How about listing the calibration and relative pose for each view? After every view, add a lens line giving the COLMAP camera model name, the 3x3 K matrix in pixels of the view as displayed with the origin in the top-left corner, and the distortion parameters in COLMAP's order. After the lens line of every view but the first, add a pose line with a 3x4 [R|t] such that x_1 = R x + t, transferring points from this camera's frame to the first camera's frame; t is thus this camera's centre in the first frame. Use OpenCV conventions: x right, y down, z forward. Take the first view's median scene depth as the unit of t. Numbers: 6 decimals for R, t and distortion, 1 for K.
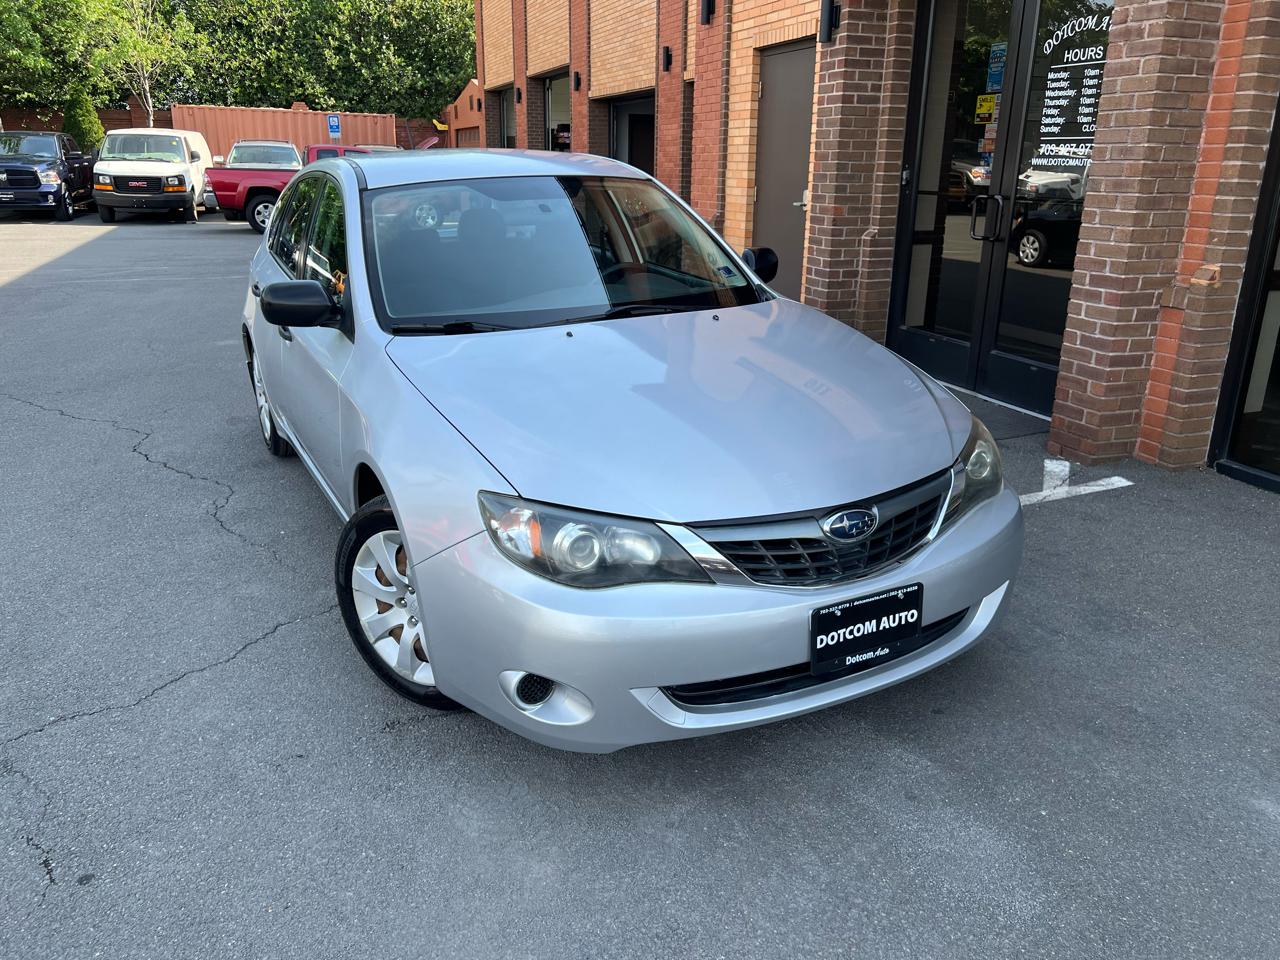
lens RADIAL K [[971.0, 0, 635.0], [0, 971.0, 486.6], [0, 0, 1]] dist [0.044734, -0.058125]
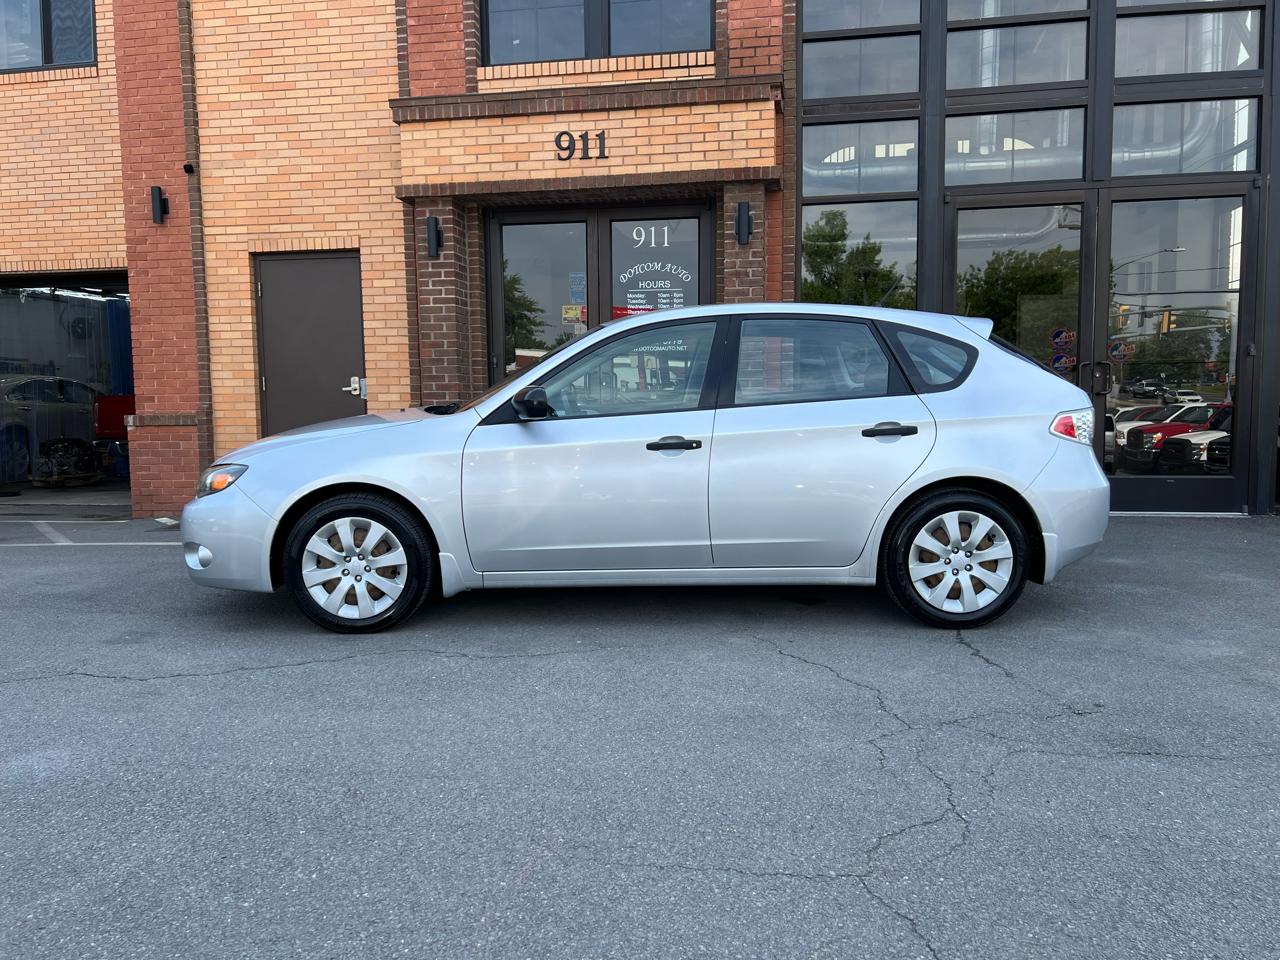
lens RADIAL K [[965.2, 0, 645.0], [0, 965.2, 485.2], [0, 0, 1]] dist [0.043482, -0.056979]
pose [[0.497881, -0.079412, 0.863602, -1.057923], [0.283795, 0.955891, -0.075714, -0.009557], [-0.819497, 0.282782, 0.498456, 0.346307]]
